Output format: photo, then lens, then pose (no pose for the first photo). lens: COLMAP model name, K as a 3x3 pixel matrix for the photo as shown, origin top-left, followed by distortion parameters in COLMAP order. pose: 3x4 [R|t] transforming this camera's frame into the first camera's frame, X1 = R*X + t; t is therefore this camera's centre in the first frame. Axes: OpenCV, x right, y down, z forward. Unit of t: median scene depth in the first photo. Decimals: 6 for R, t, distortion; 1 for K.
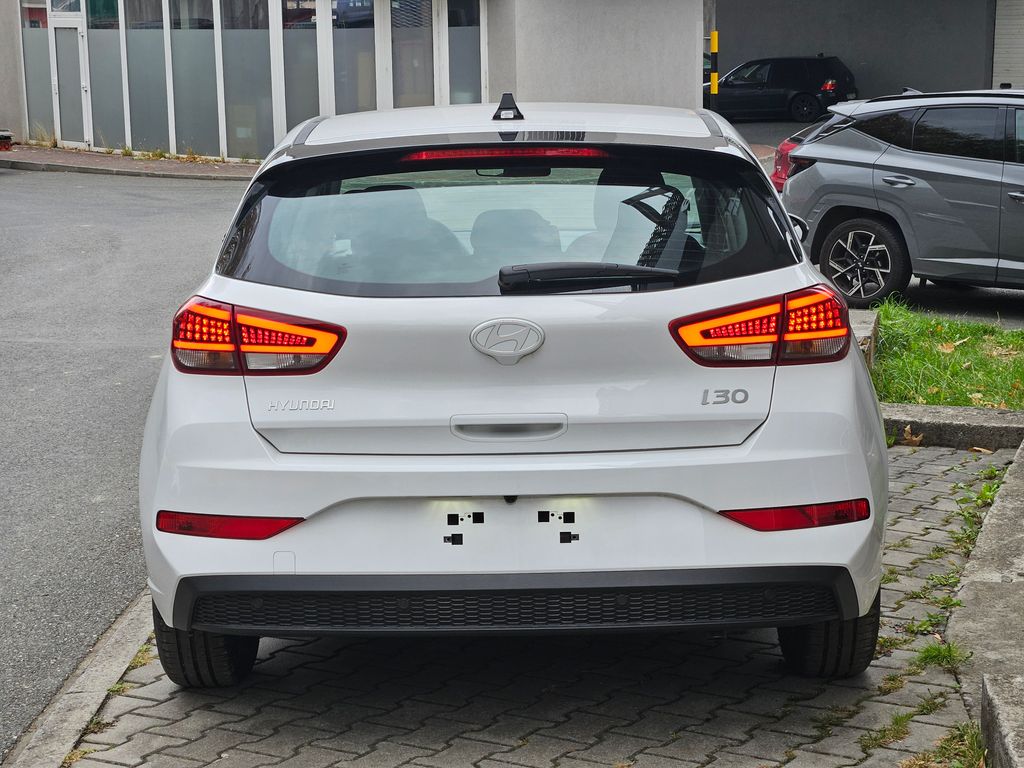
lens RADIAL K [[1975.1, 0, 512.0], [0, 1975.1, 384.0], [0, 0, 1]] dist [-0.681078, 7.684732]
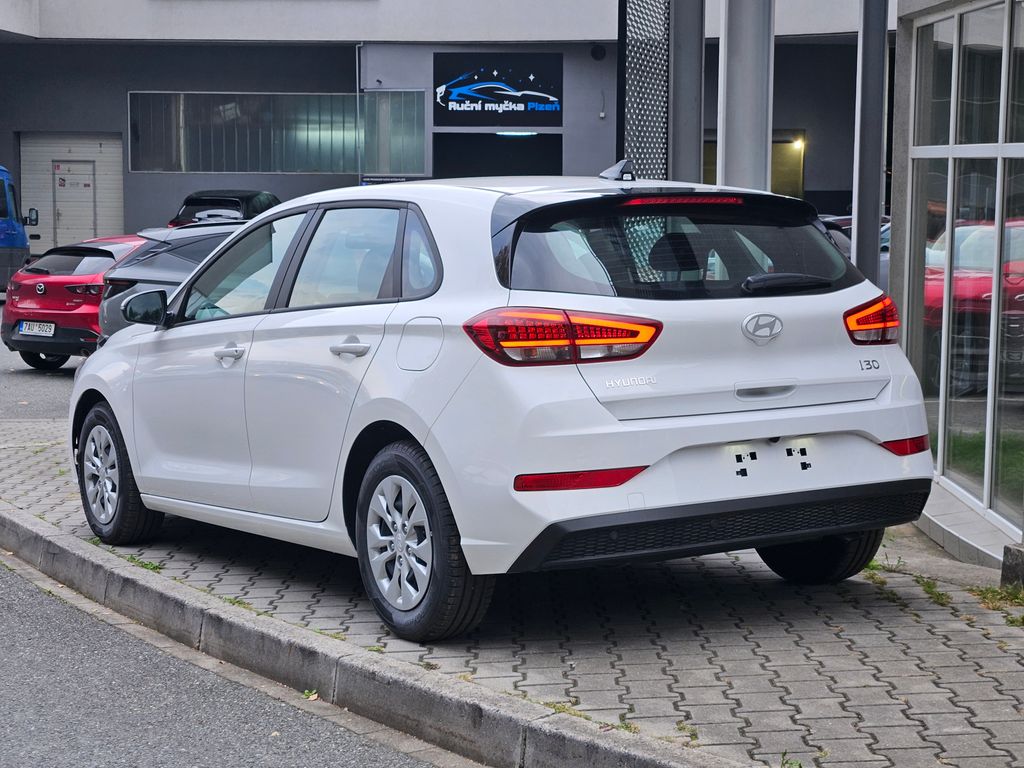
lens RADIAL K [[1975.1, 0, 512.0], [0, 1975.1, 384.0], [0, 0, 1]] dist [-0.681078, 7.684732]
pose [[0.854804, -0.040415, 0.517376, -0.865855], [0.082290, 0.994905, -0.058242, 0.083024], [-0.512386, 0.092360, 0.853774, -0.093773]]
